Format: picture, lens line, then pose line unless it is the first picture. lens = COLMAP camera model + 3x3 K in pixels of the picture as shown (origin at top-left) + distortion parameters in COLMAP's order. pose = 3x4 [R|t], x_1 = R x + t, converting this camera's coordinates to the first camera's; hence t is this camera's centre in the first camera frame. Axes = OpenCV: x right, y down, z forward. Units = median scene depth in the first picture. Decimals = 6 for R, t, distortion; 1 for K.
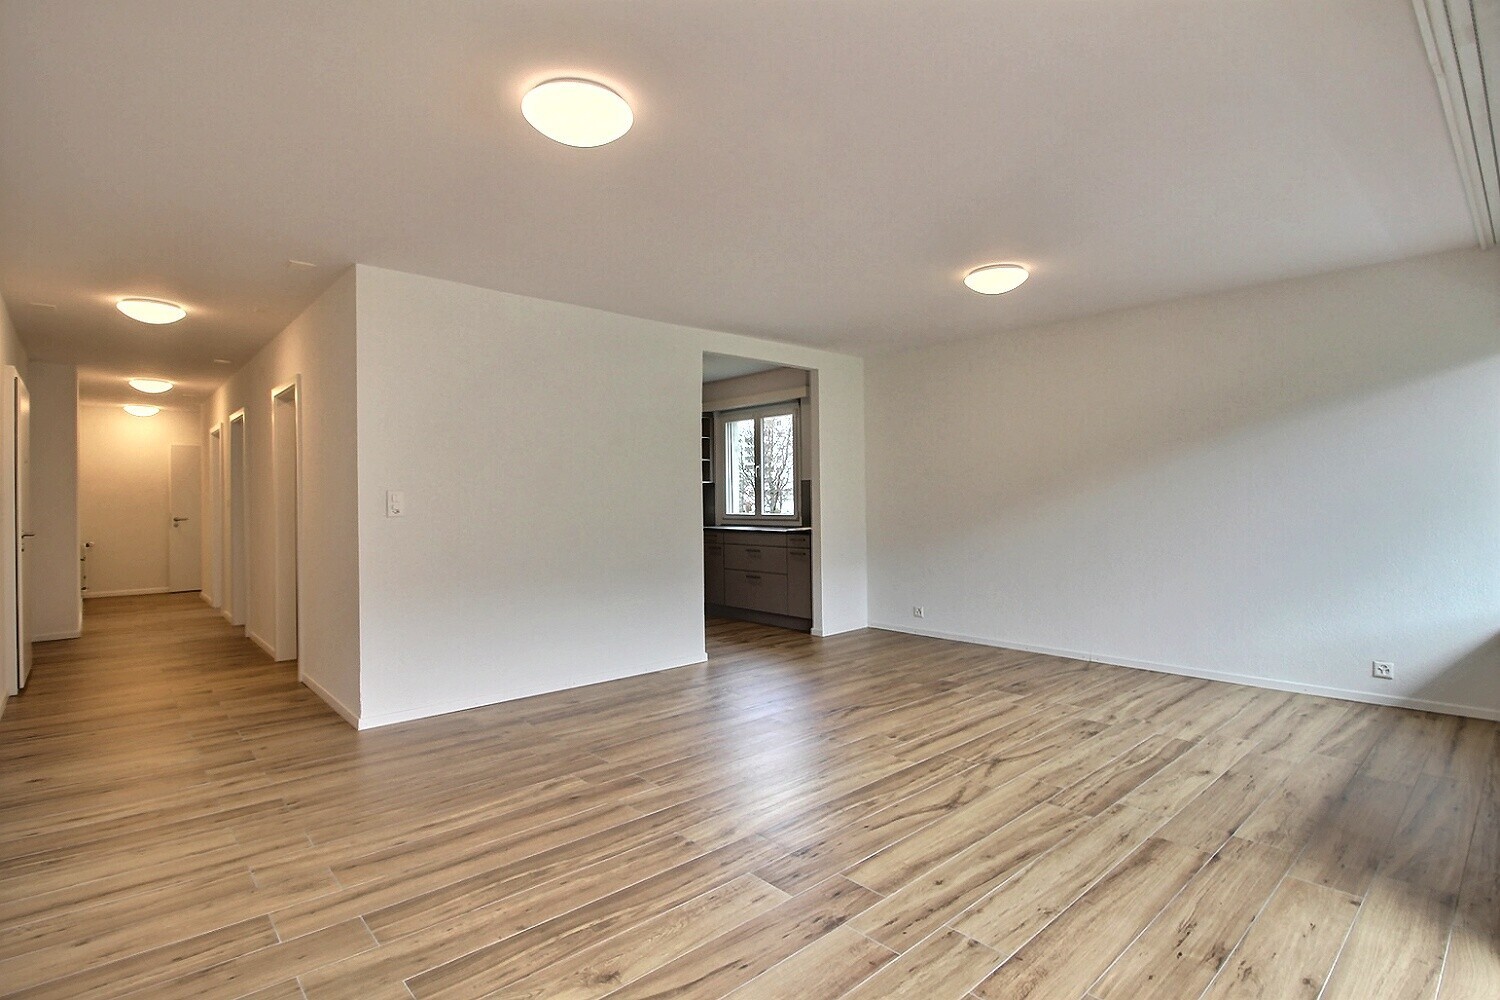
lens RADIAL K [[725.8, 0, 746.9], [0, 725.8, 499.7], [0, 0, 1]] dist [-0.001829, -0.000301]
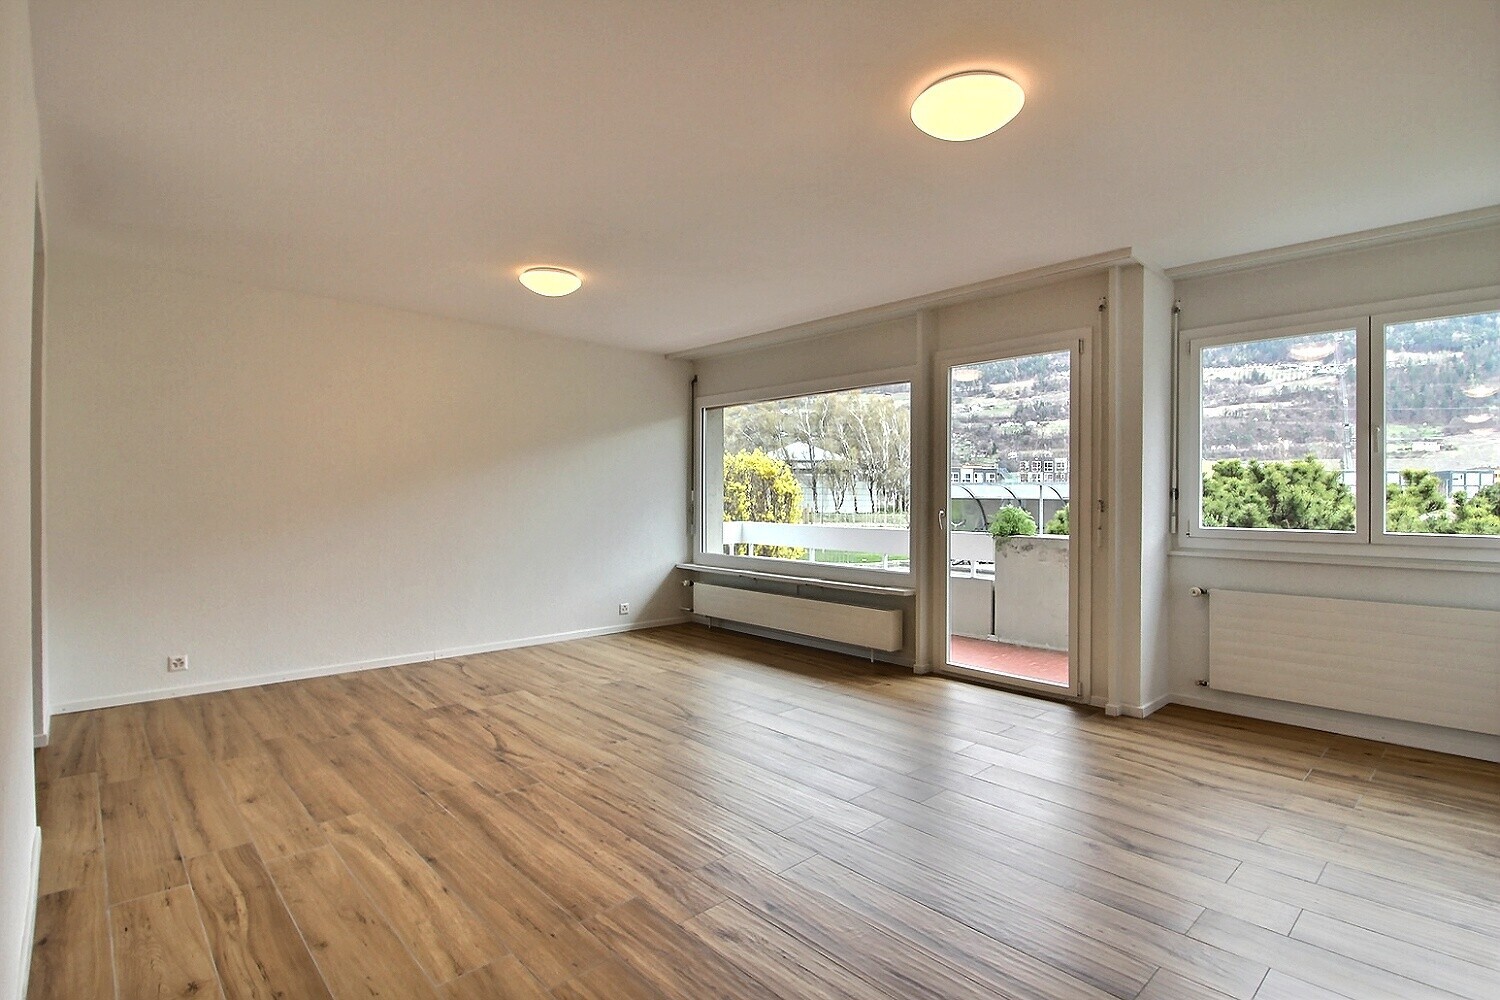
lens RADIAL K [[725.8, 0, 746.7], [0, 725.8, 504.3], [0, 0, 1]] dist [-0.001829, -0.000301]
pose [[-0.017268, 0.001447, 0.999850, -0.743429], [-0.005847, 0.999982, -0.001548, 0.008343], [-0.999834, -0.005873, -0.017260, 0.805753]]
